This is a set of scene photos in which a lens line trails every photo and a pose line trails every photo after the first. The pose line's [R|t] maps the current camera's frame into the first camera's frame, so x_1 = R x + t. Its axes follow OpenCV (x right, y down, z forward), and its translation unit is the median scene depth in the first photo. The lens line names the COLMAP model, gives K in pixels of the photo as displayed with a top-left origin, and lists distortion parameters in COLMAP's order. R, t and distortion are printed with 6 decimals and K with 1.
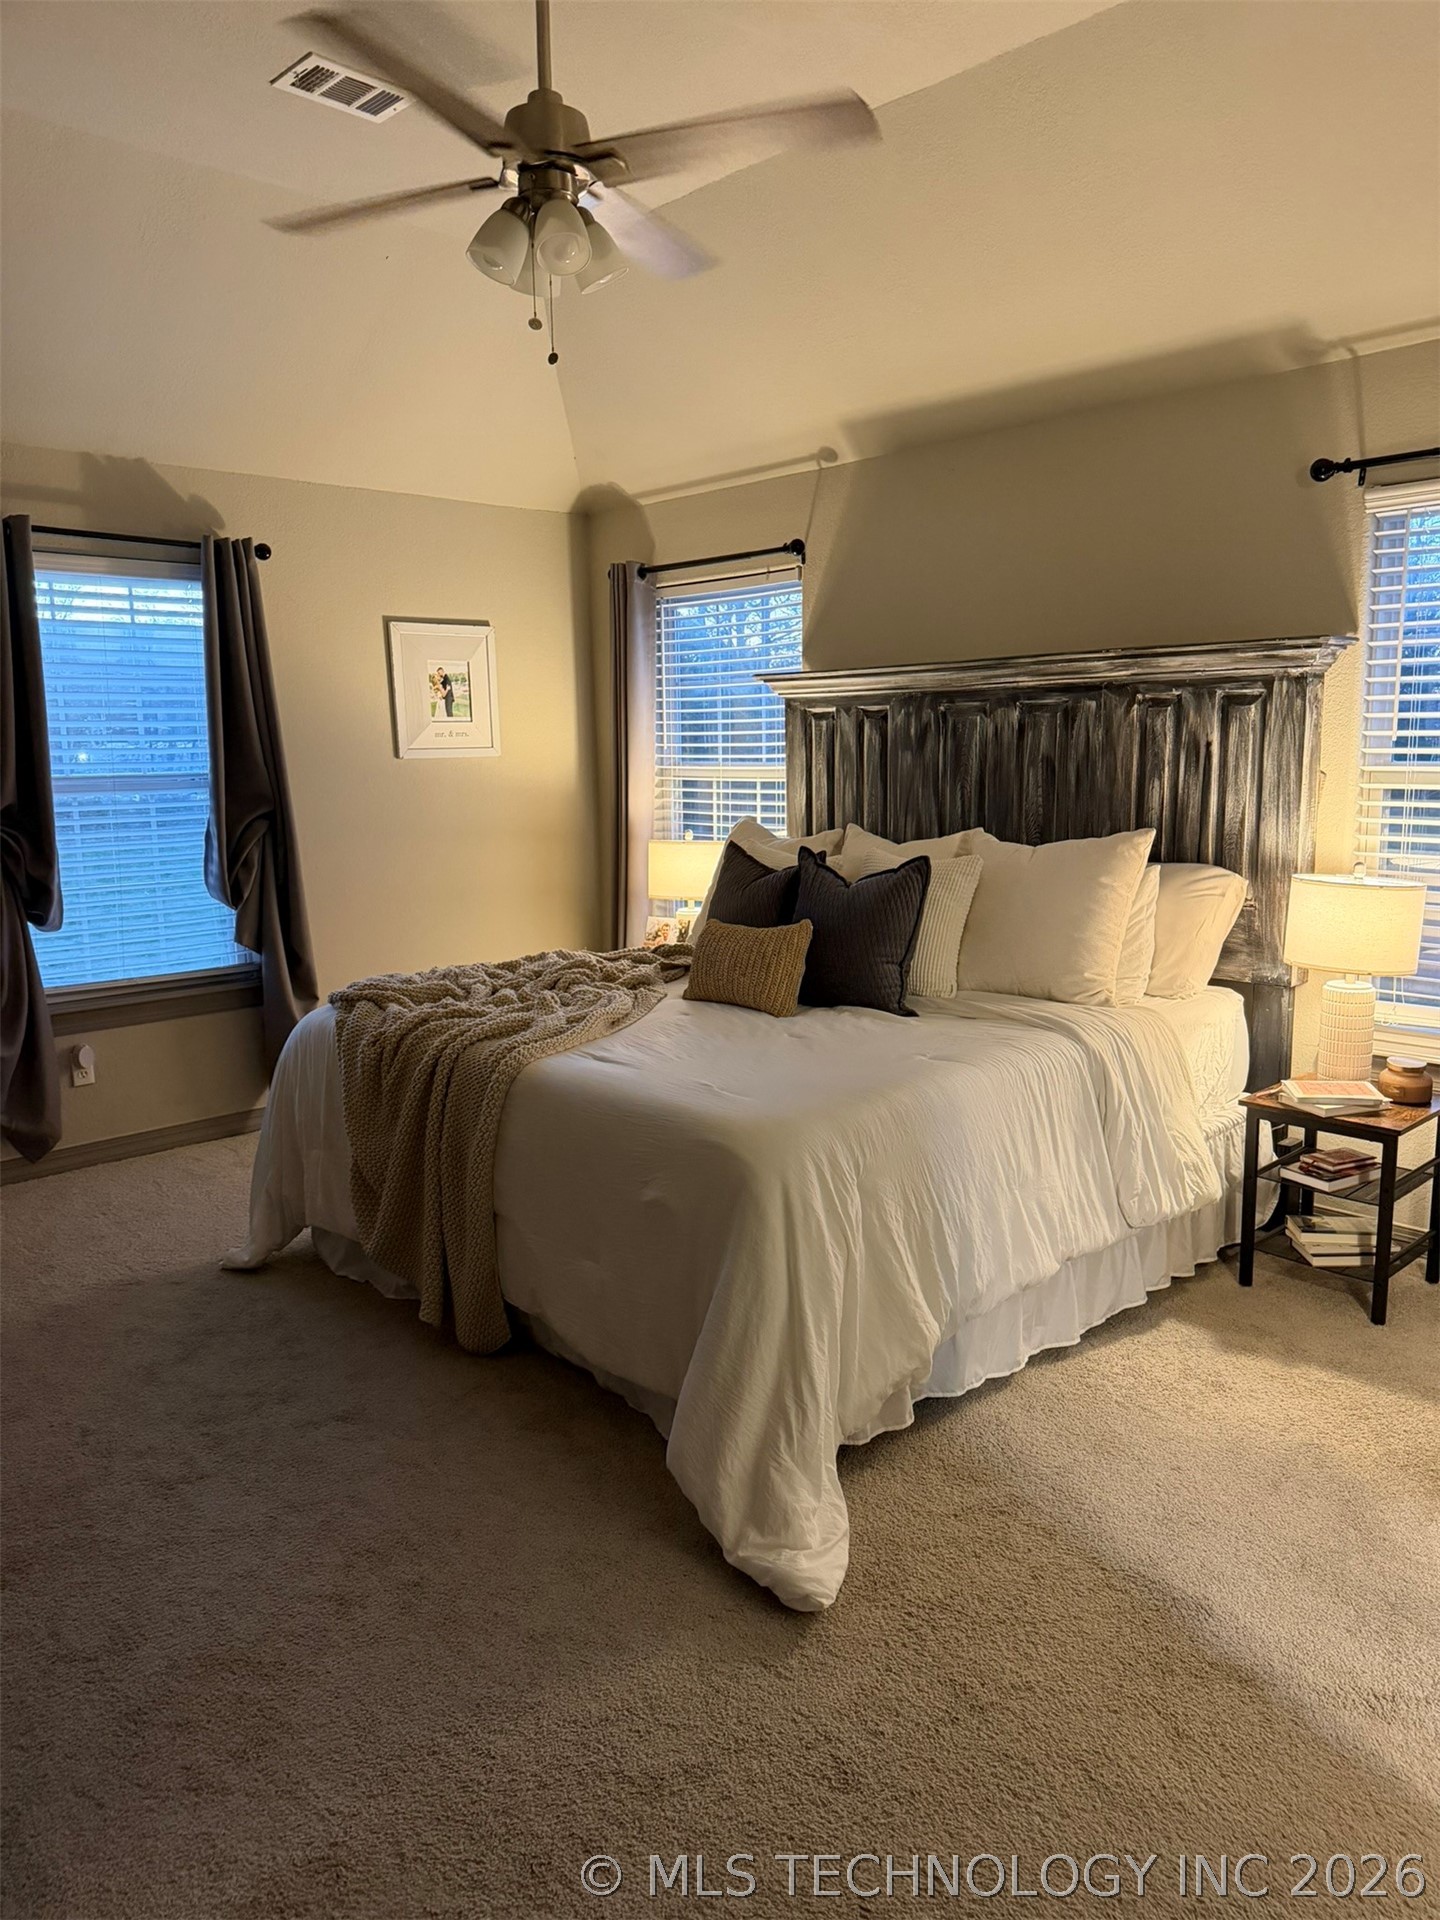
lens RADIAL K [[1343.8, 0, 724.0], [0, 1343.8, 964.2], [0, 0, 1]] dist [0.164403, -0.299118]
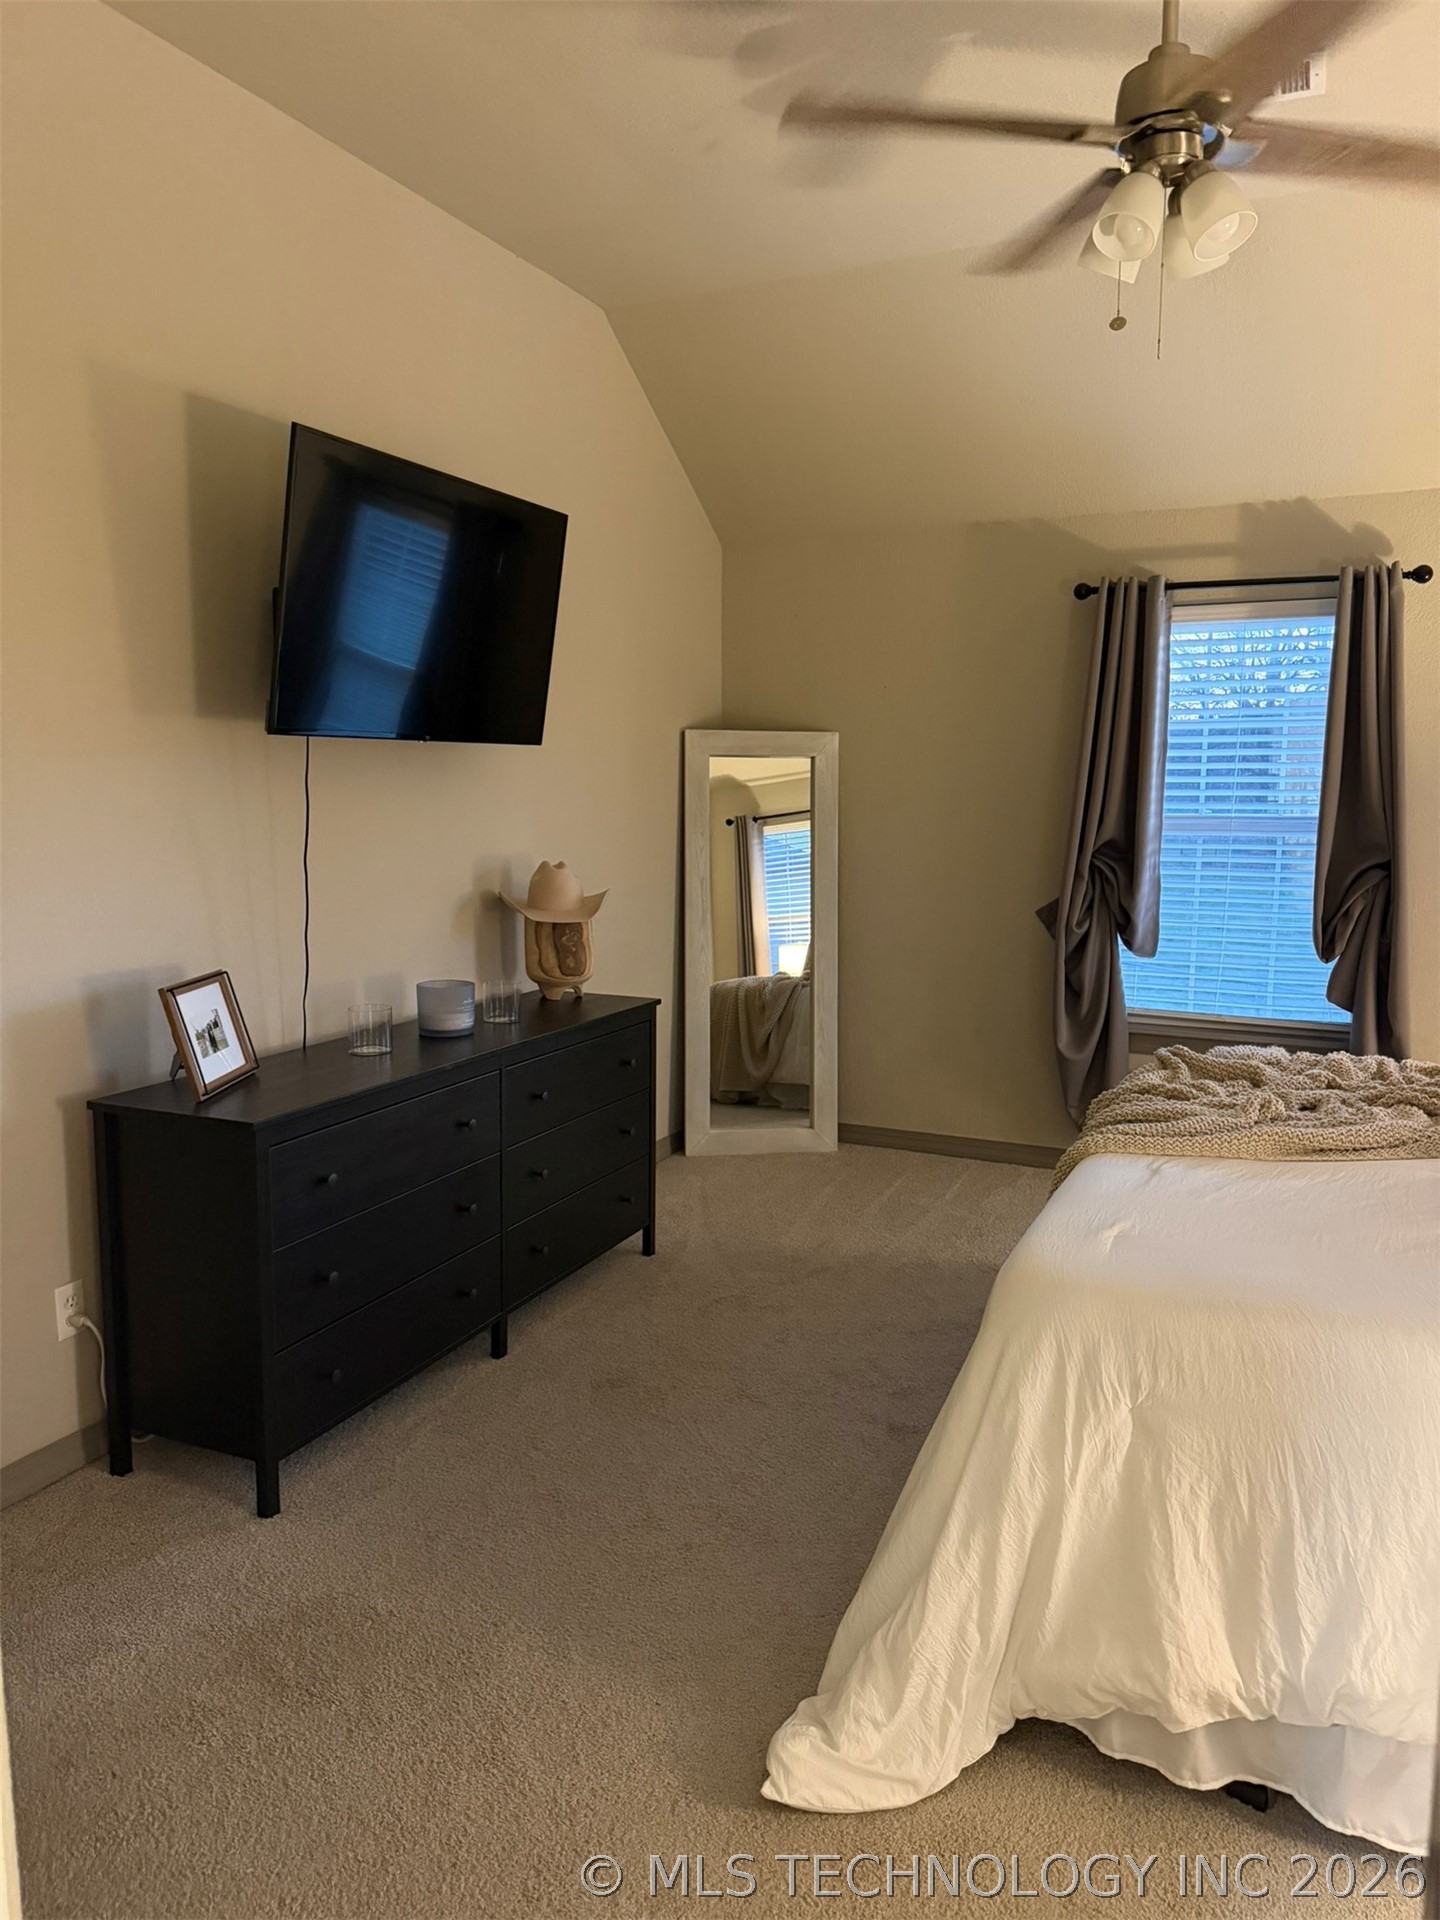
lens RADIAL K [[1358.0, 0, 732.3], [0, 1358.0, 957.4], [0, 0, 1]] dist [0.137633, -0.178231]
pose [[0.362647, 0.134977, -0.922100, 0.395308], [-0.157716, 0.984072, 0.082021, -0.061272], [0.918484, 0.115685, 0.378159, 0.287885]]
